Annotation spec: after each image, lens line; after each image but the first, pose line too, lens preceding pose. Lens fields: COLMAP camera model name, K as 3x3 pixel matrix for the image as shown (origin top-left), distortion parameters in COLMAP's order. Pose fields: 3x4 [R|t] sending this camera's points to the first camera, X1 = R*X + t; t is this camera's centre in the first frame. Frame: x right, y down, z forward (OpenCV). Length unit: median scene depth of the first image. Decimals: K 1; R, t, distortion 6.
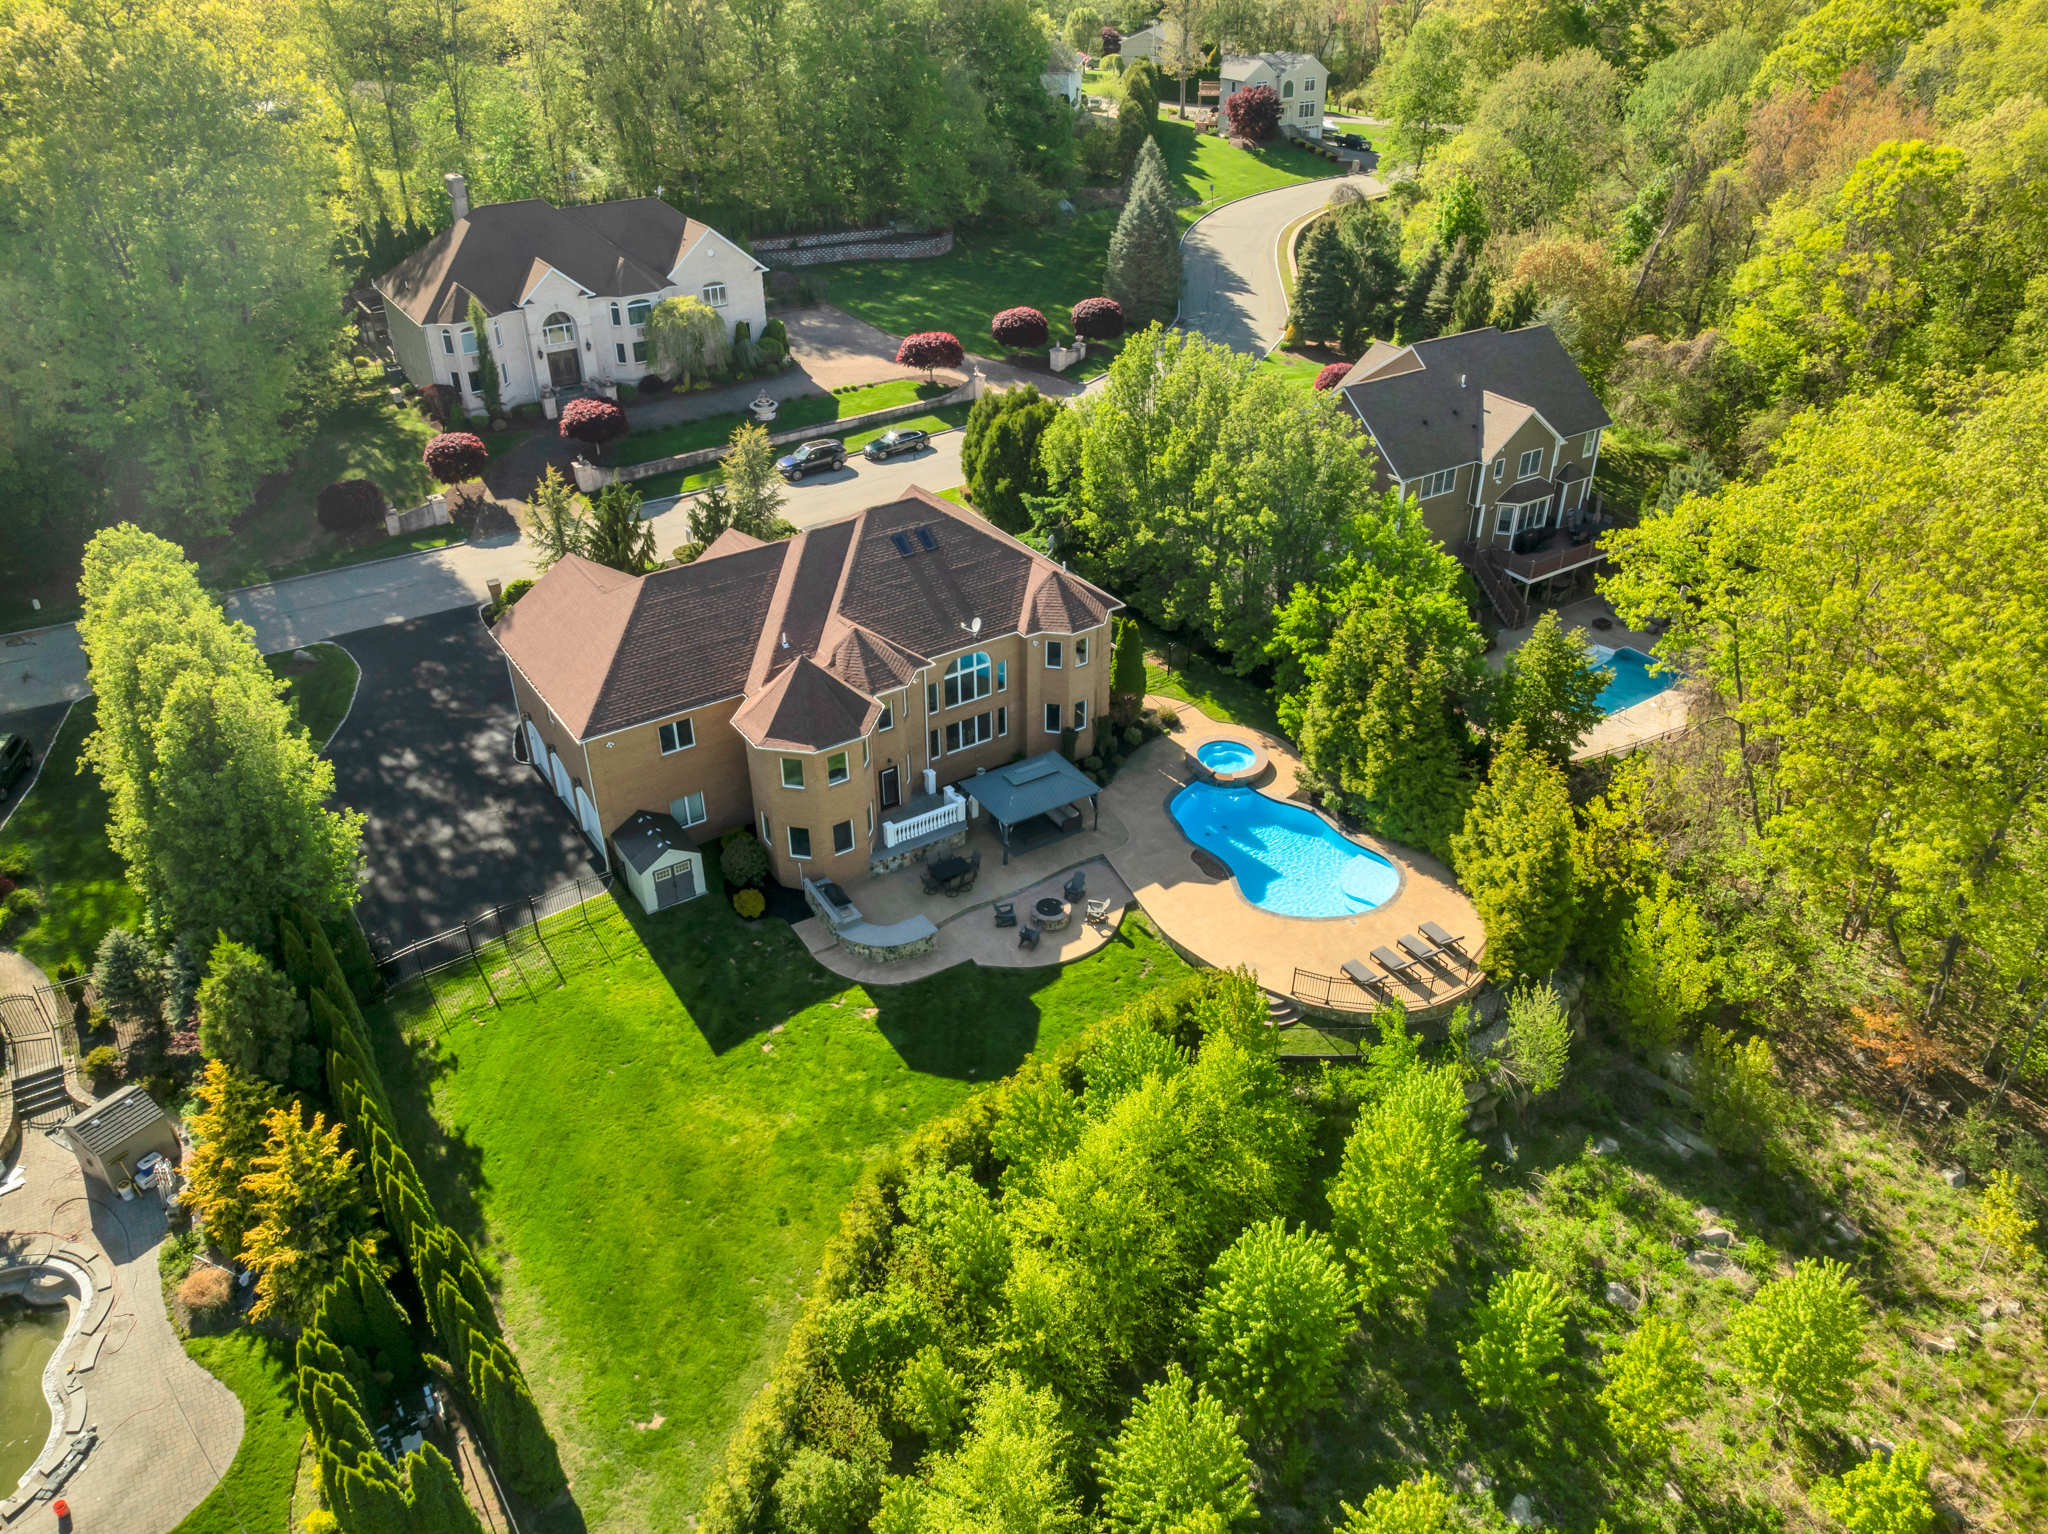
lens RADIAL K [[1421.0, 0, 1014.0], [0, 1421.0, 769.8], [0, 0, 1]] dist [-0.005462, 0.001076]
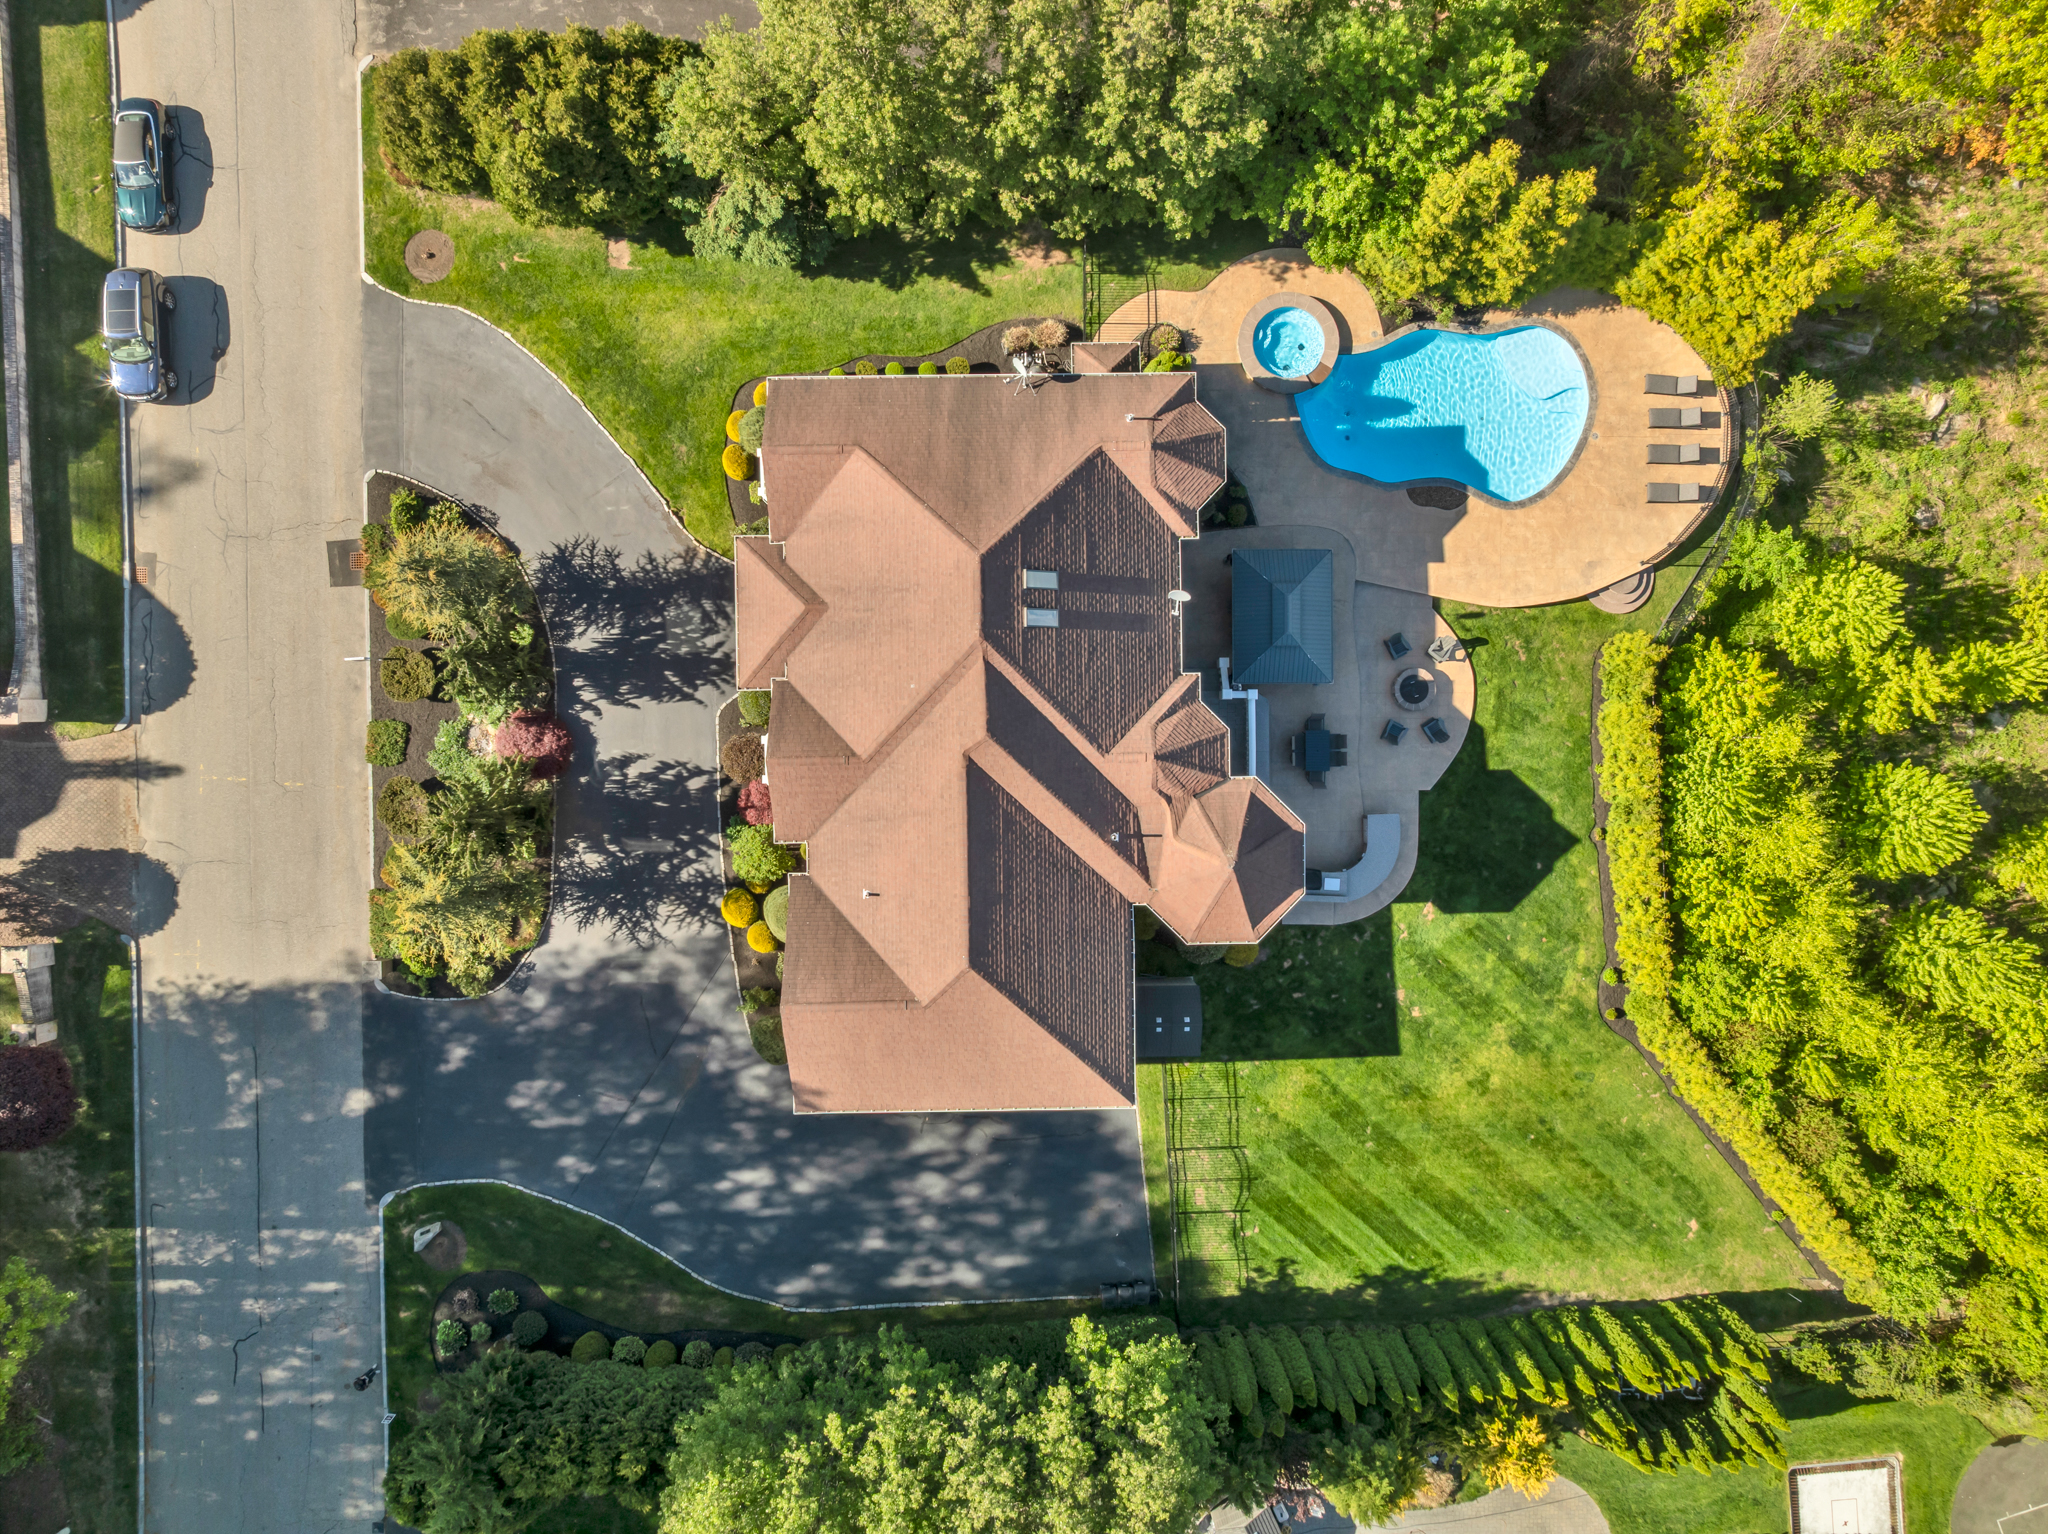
lens RADIAL K [[1421.0, 0, 1028.0], [0, 1421.0, 759.2], [0, 0, 1]] dist [-0.005462, 0.001076]
pose [[0.542108, -0.840296, -0.004753, -0.160340], [0.441120, 0.279760, 0.852729, -0.874252], [-0.715215, -0.464368, 0.522331, 0.705779]]
